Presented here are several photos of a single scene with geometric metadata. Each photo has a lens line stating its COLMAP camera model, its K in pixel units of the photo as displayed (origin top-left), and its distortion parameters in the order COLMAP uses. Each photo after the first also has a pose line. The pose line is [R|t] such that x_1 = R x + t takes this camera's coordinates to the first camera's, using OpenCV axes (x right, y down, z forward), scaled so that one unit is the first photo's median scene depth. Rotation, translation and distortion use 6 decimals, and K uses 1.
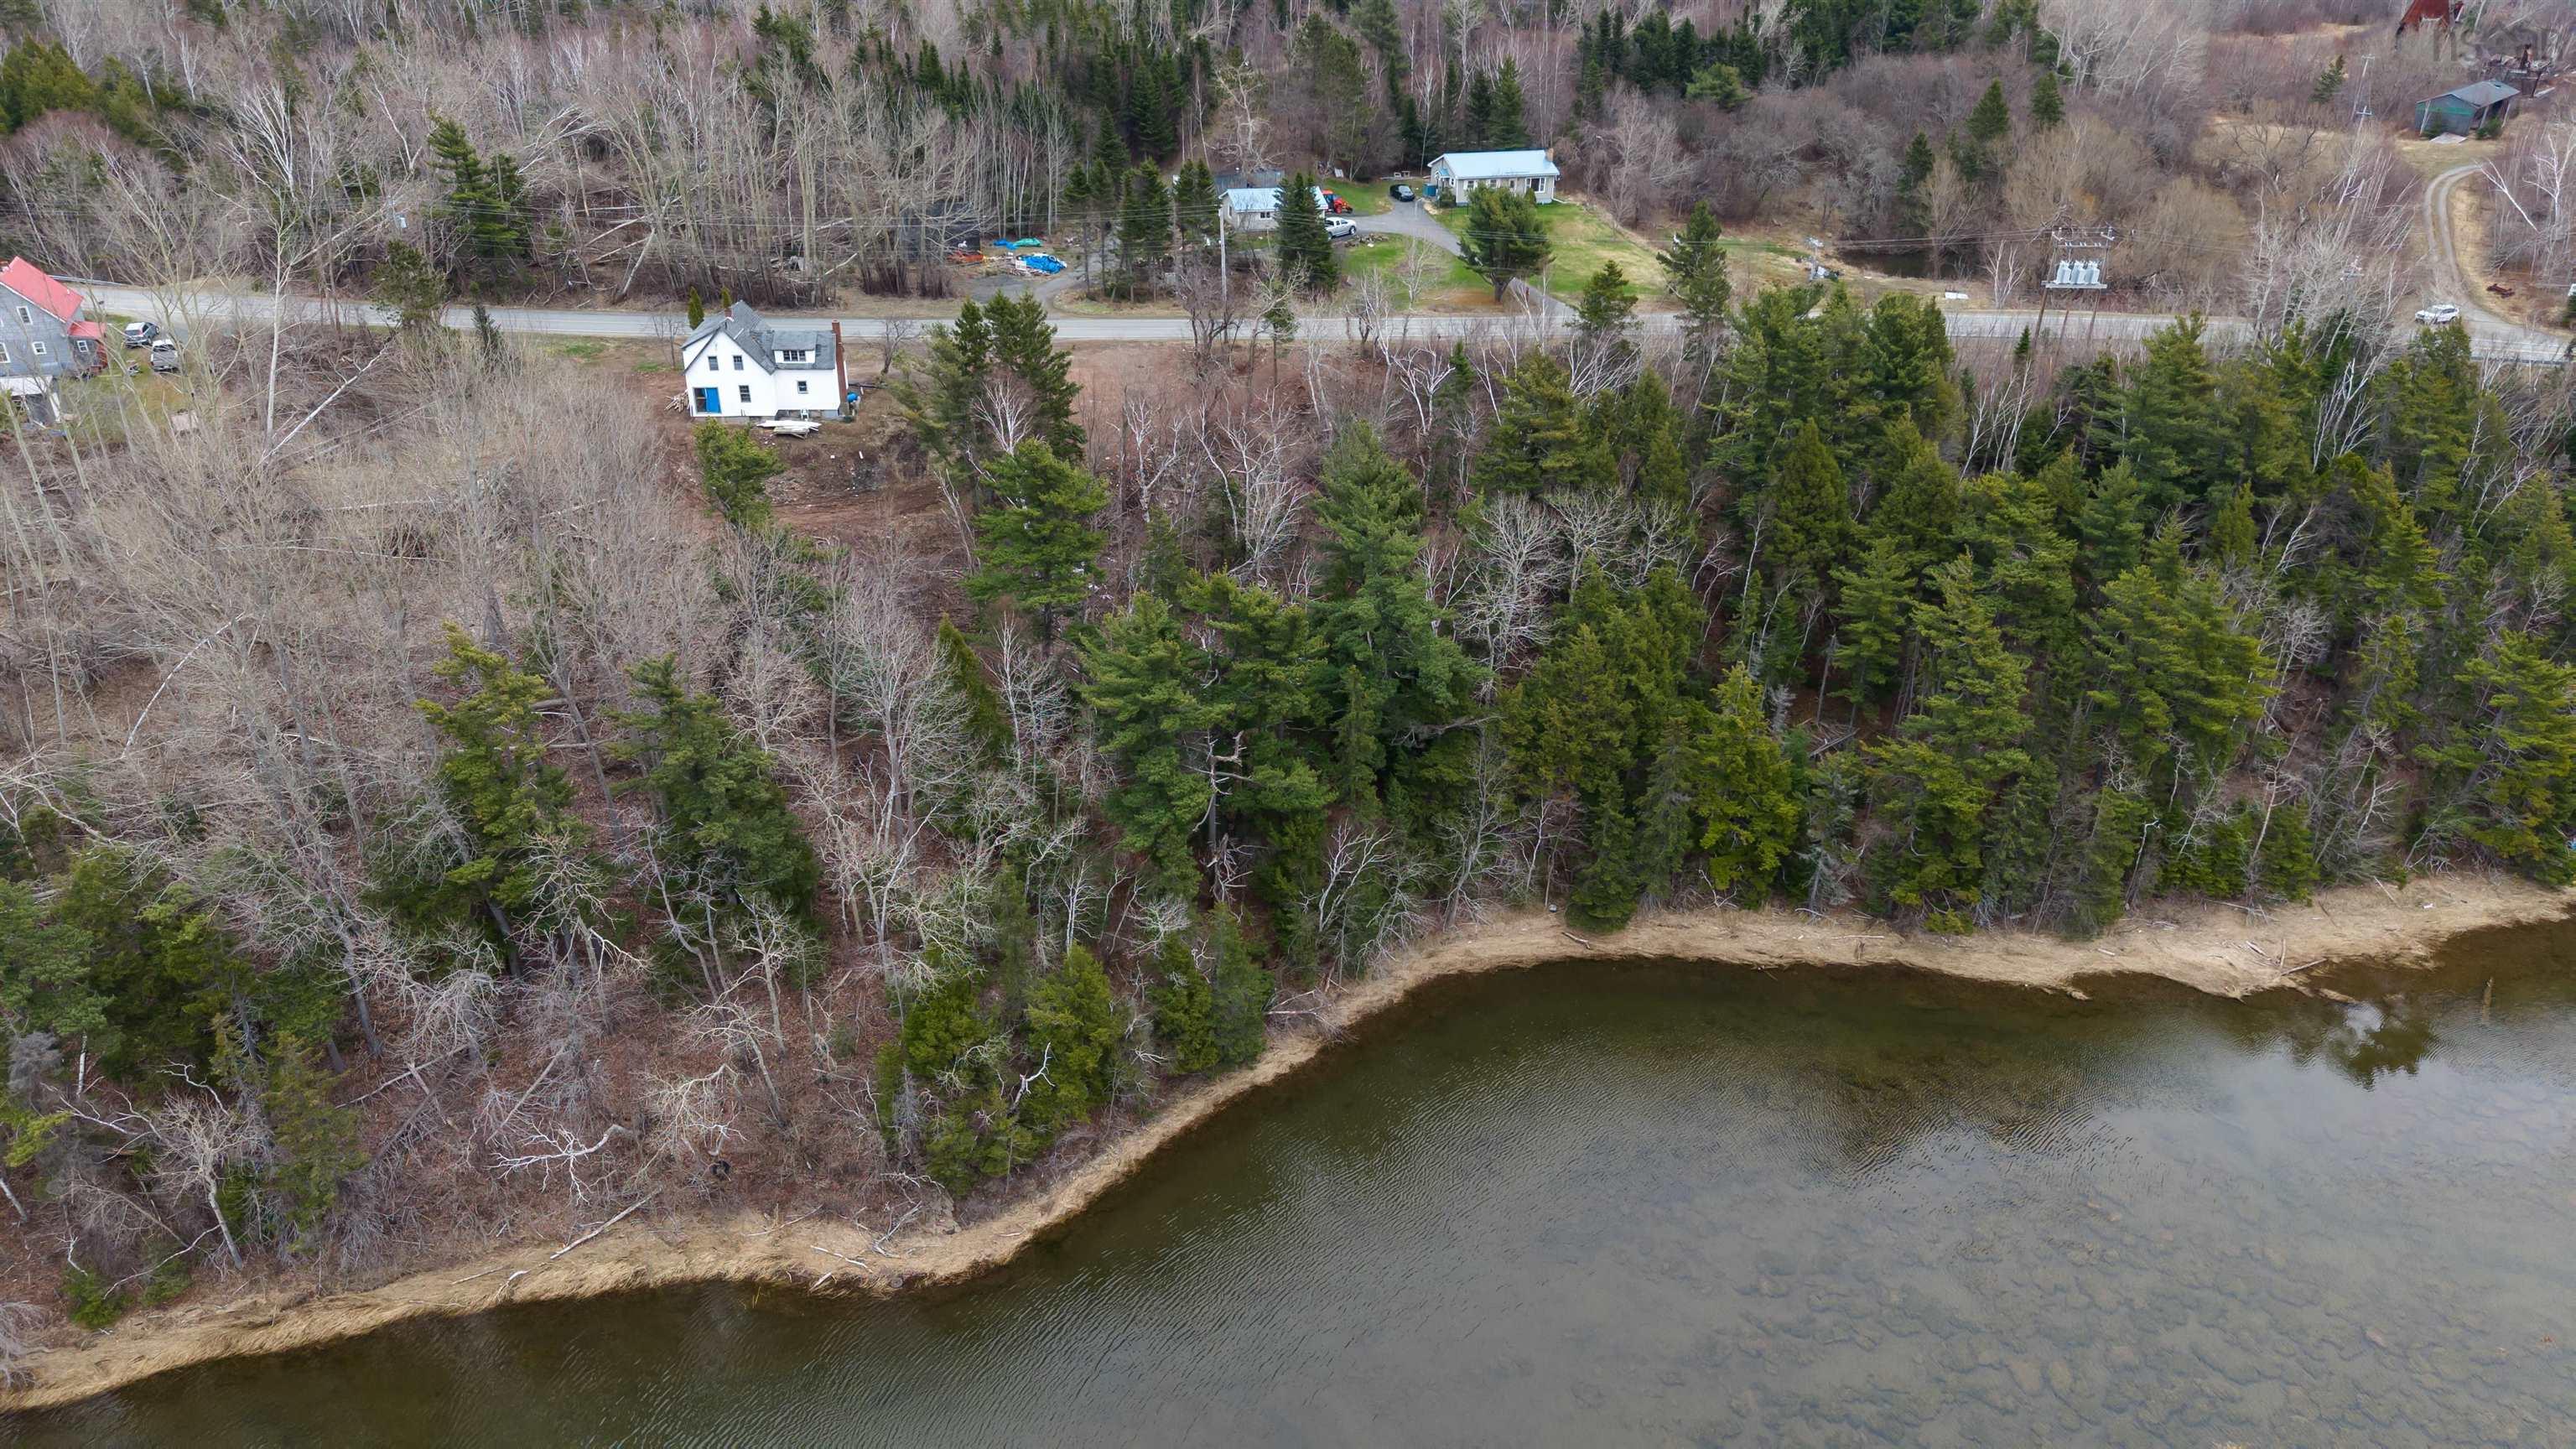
lens RADIAL K [[1723.4, 0, 1290.3], [0, 1723.4, 735.4], [0, 0, 1]] dist [0.057181, -0.060369]
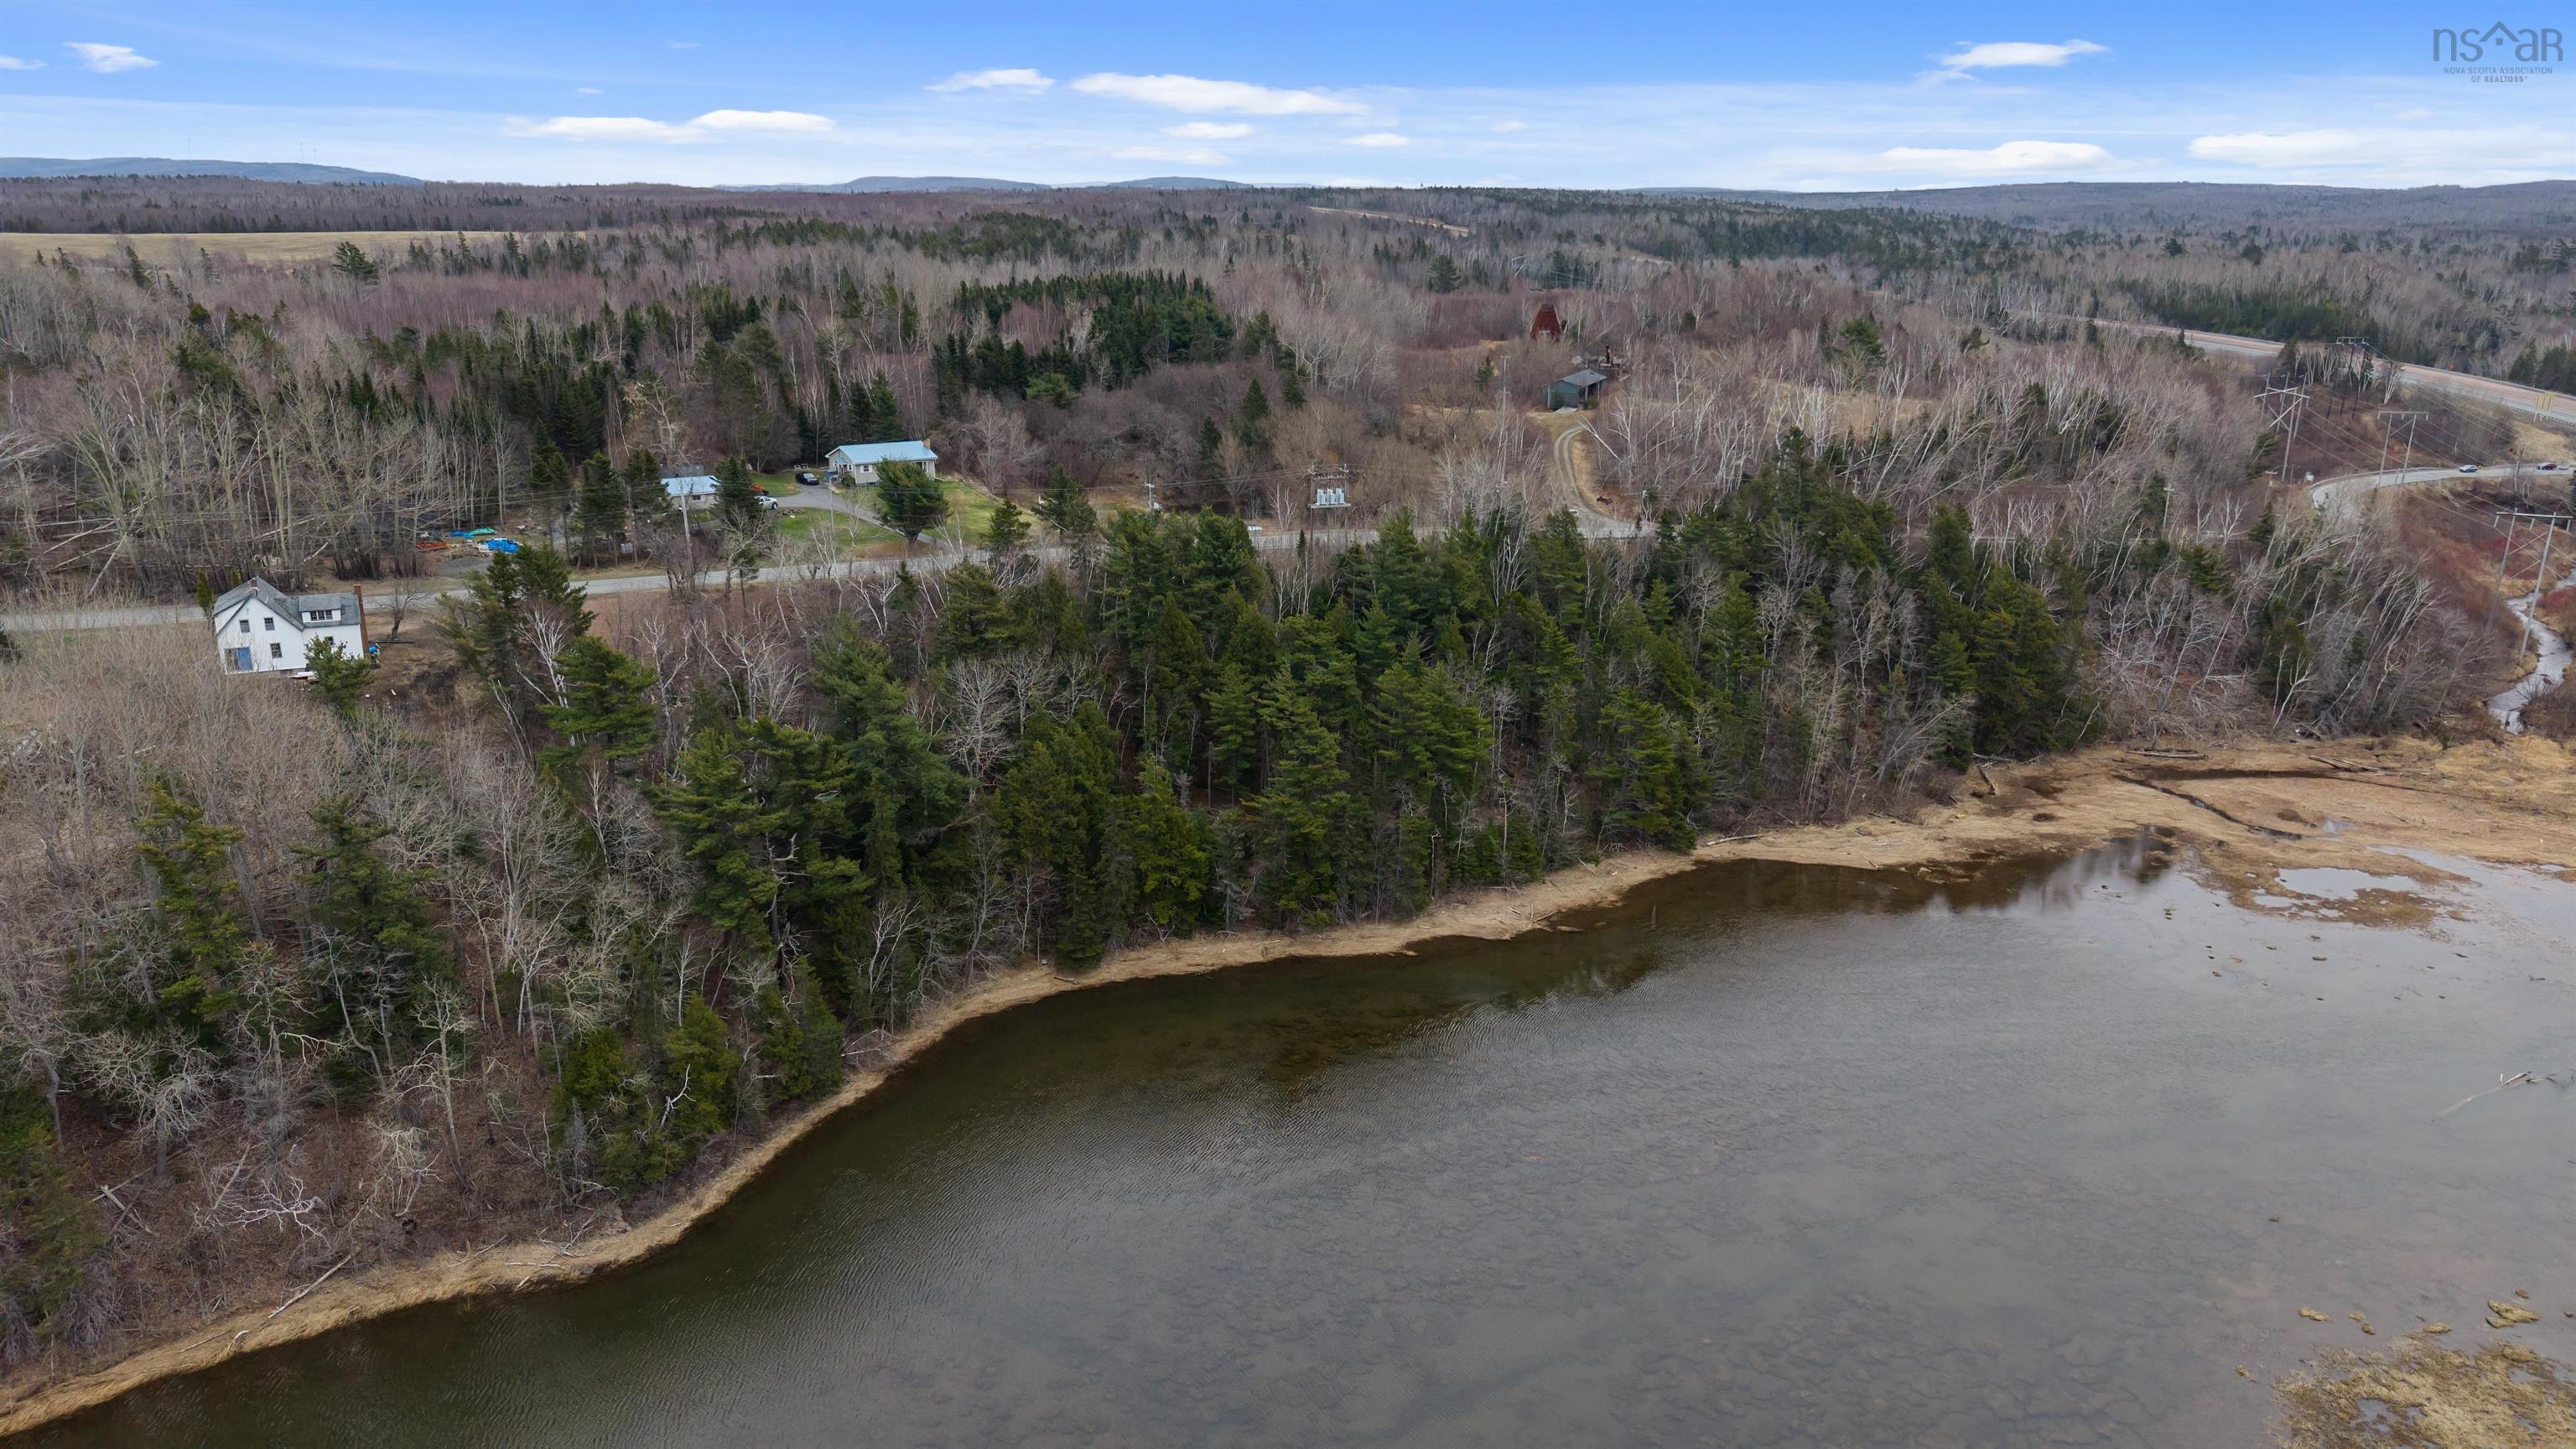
lens RADIAL K [[1723.4, 0, 1290.3], [0, 1723.4, 735.4], [0, 0, 1]] dist [0.057181, -0.060369]
pose [[0.928361, -0.108725, 0.355421, -0.115351], [0.170612, 0.974217, -0.147621, 0.151227], [-0.330207, 0.197685, 0.922976, -0.290591]]
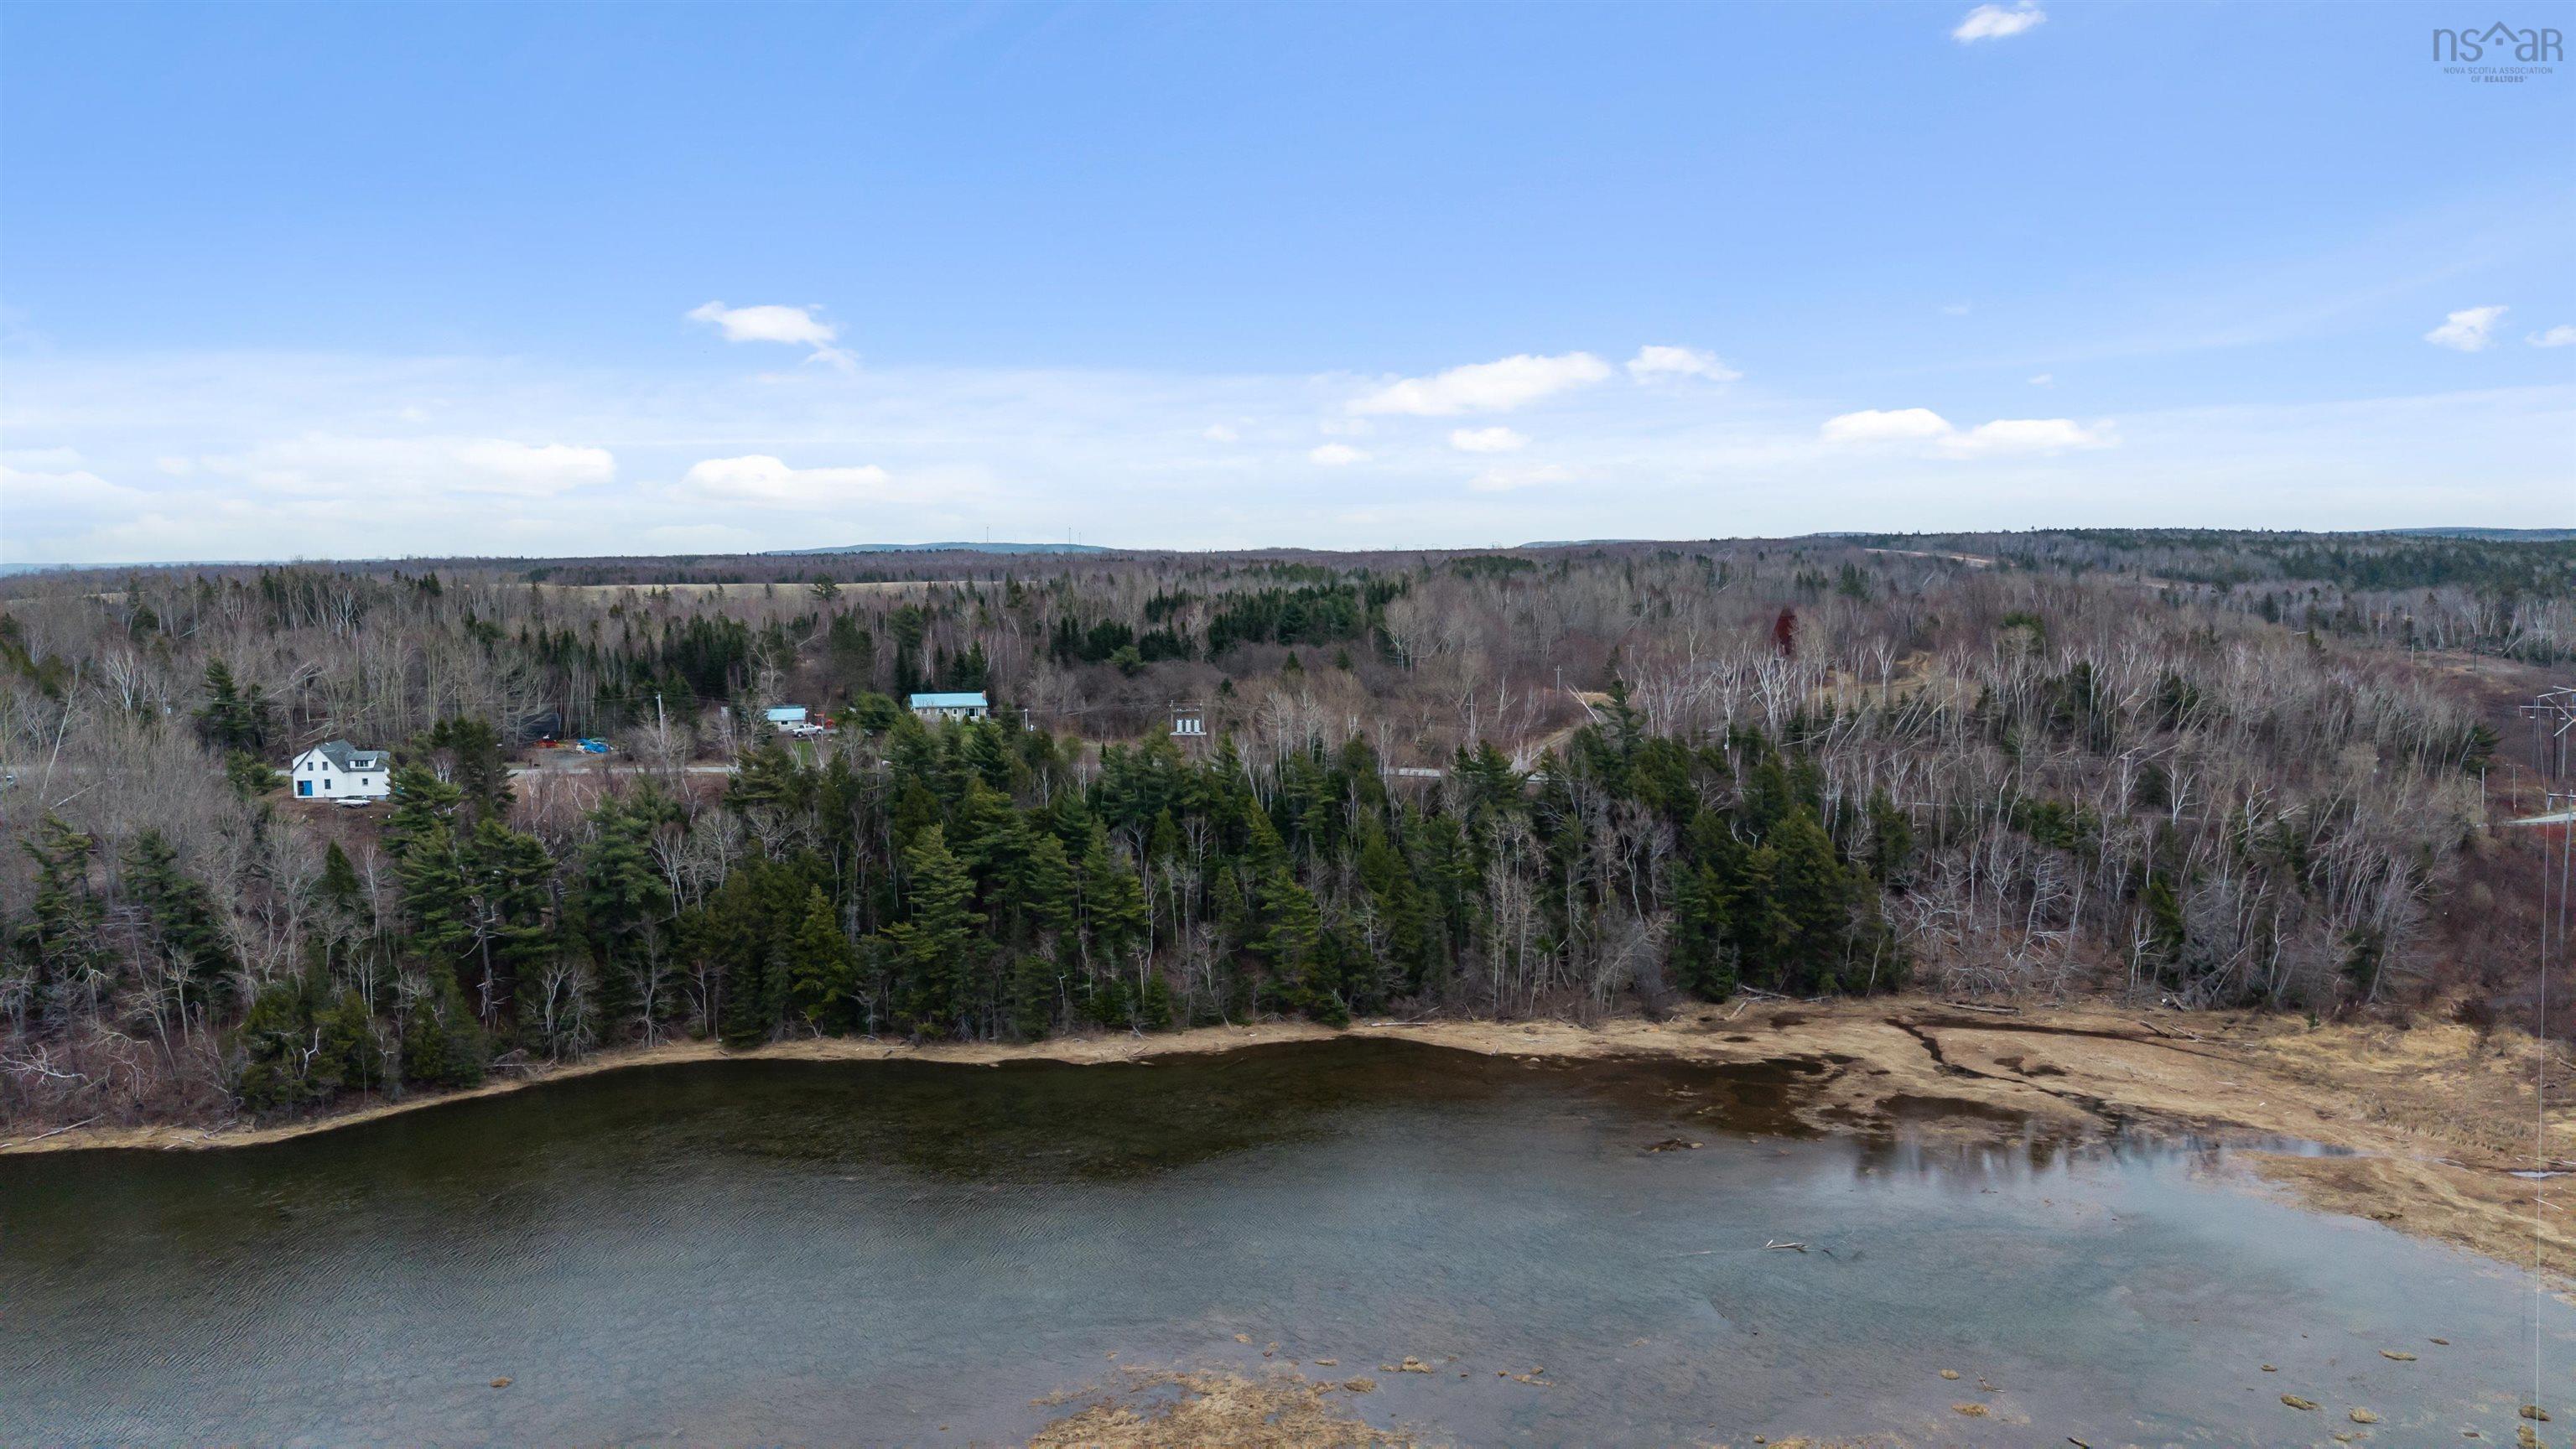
lens RADIAL K [[1723.4, 0, 1290.3], [0, 1723.4, 735.4], [0, 0, 1]] dist [0.057181, -0.060369]
pose [[0.999837, -0.017942, -0.002079, 0.688486], [0.015867, 0.927517, -0.373444, 0.447633], [0.008629, 0.373350, 0.927650, -0.657226]]
